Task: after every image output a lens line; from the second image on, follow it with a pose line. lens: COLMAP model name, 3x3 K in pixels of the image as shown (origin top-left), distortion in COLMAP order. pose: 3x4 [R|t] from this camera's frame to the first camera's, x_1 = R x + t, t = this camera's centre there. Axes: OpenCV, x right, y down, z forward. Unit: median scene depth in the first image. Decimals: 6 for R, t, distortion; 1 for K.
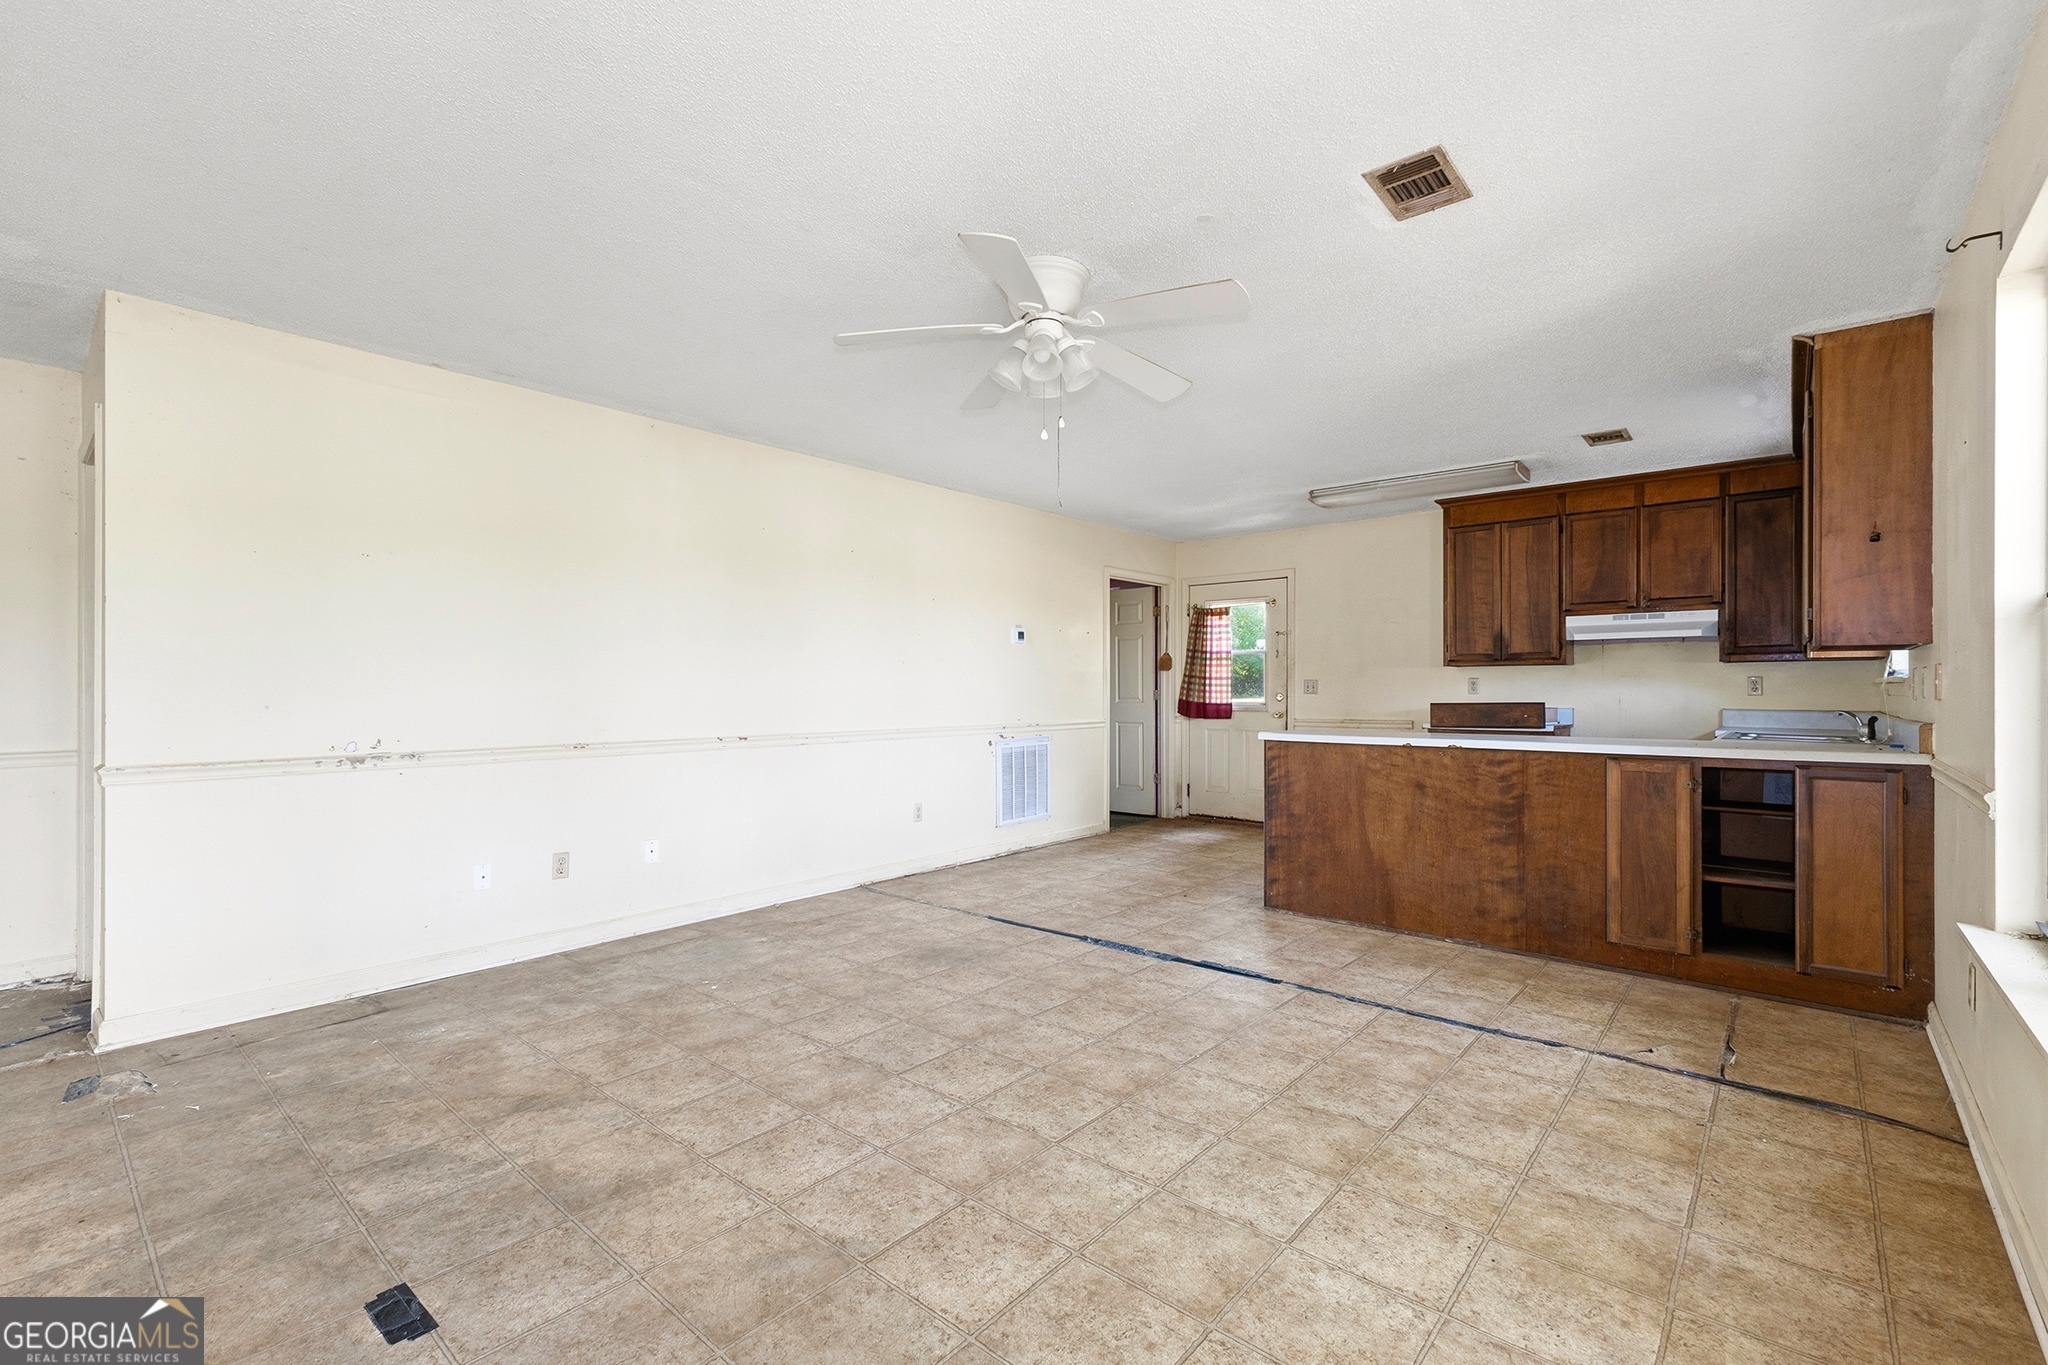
lens RADIAL K [[903.8, 0, 1014.3], [0, 903.8, 686.4], [0, 0, 1]] dist [0.012087, -0.000465]
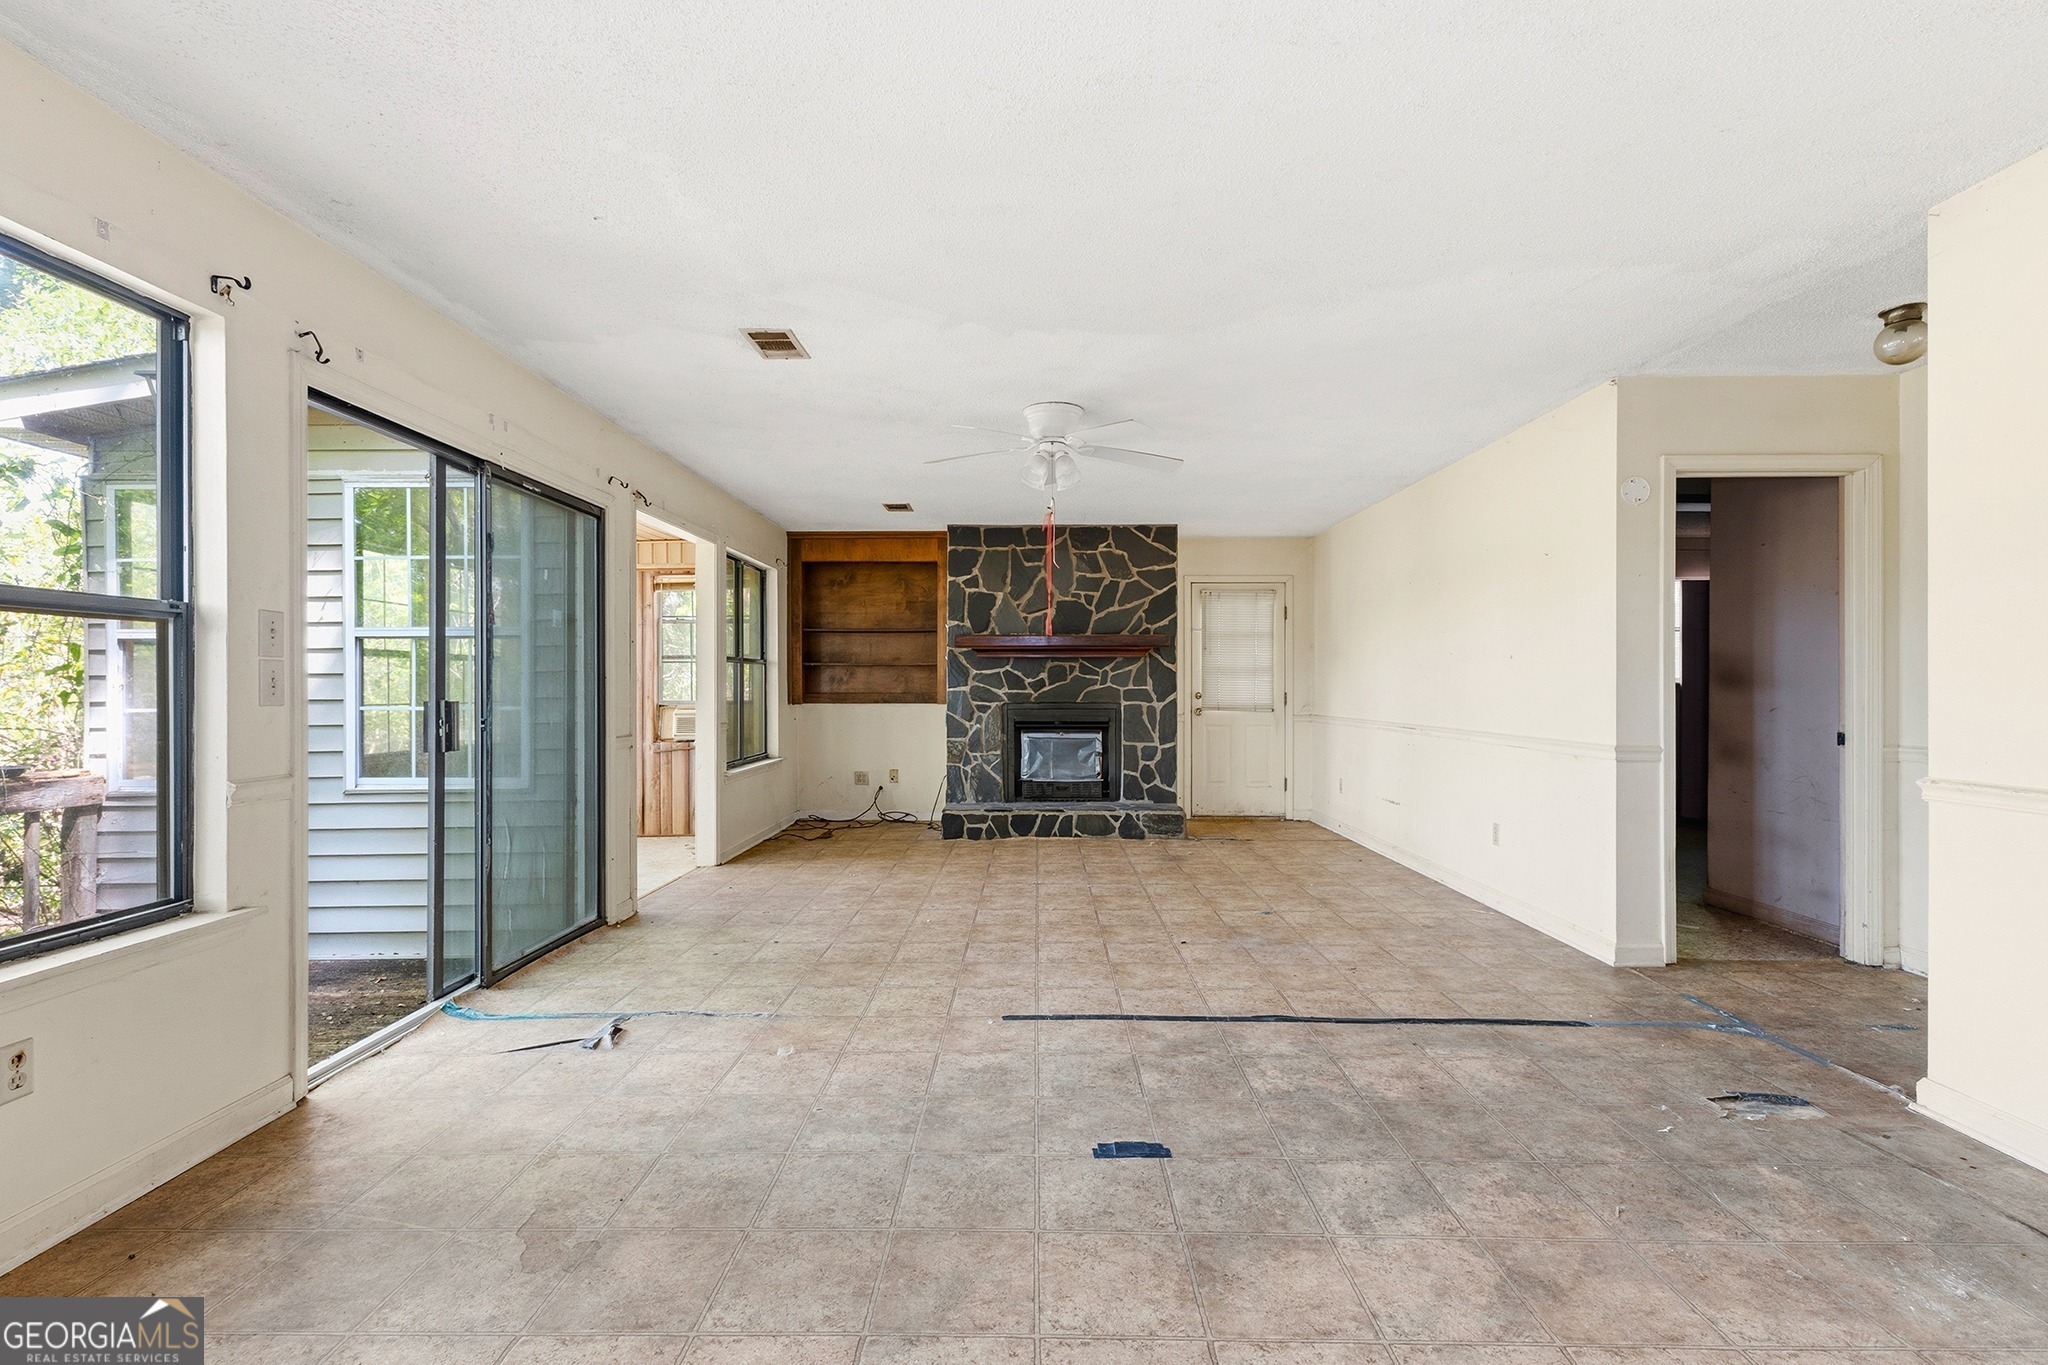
lens RADIAL K [[903.8, 0, 1027.8], [0, 903.8, 688.6], [0, 0, 1]] dist [0.012087, -0.000465]
pose [[-0.758137, 0.004747, -0.652078, 0.088003], [0.005526, 0.999984, 0.000855, 0.001428], [0.652072, -0.002955, -0.758151, 0.544344]]
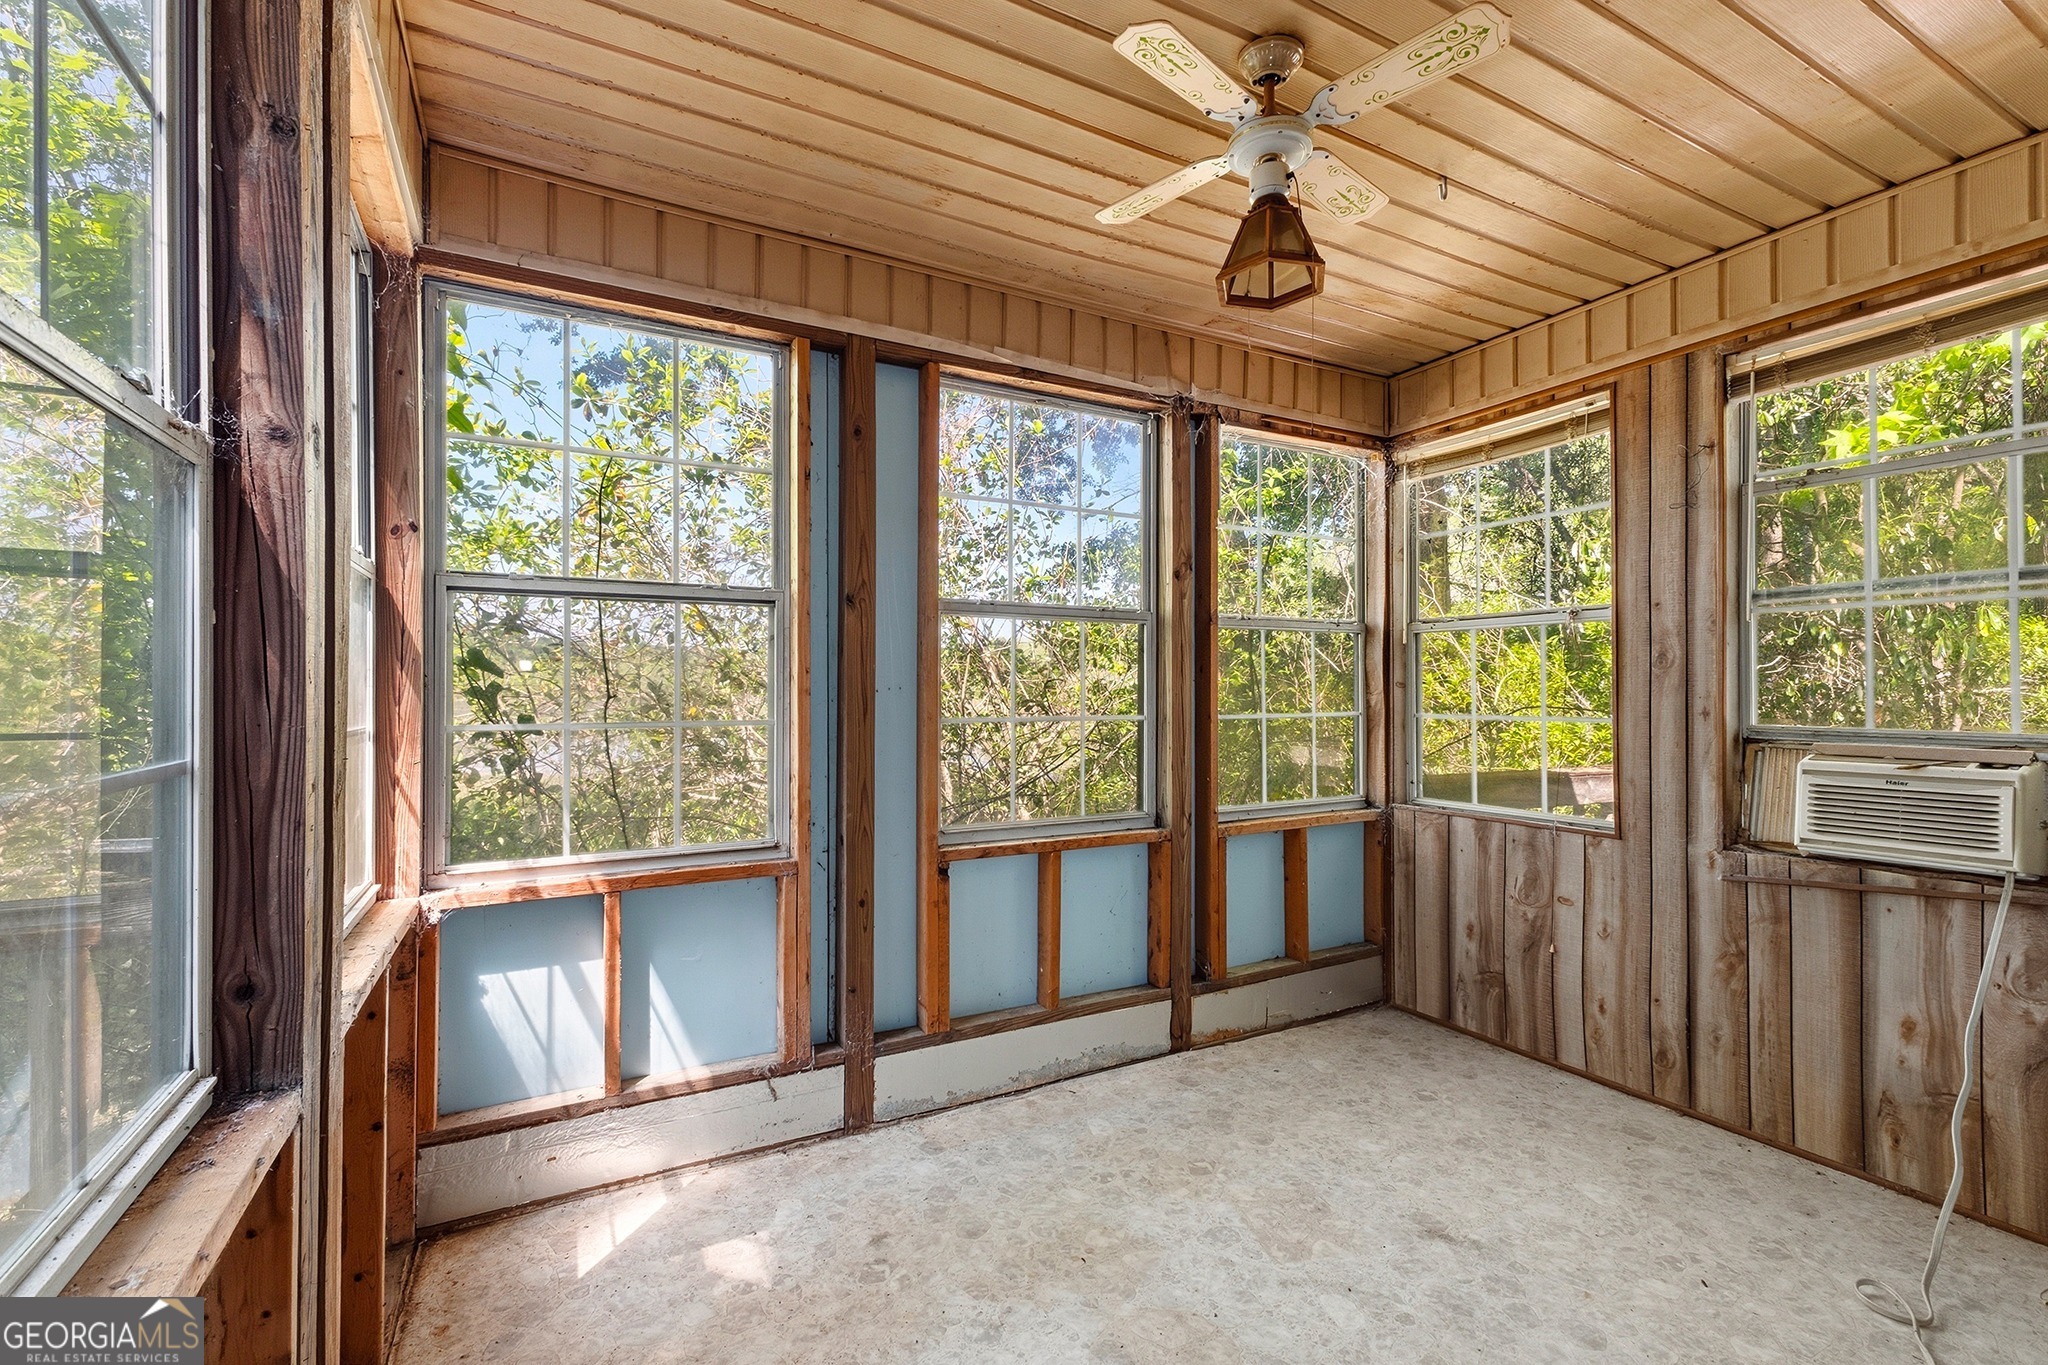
lens RADIAL K [[903.8, 0, 1024.7], [0, 903.8, 682.4], [0, 0, 1]] dist [0.012087, -0.000465]
pose [[-0.933490, 0.002334, 0.358597, -0.211627], [-0.002008, 0.999929, -0.011736, 0.001943], [-0.358599, -0.011676, -0.933419, -0.307225]]
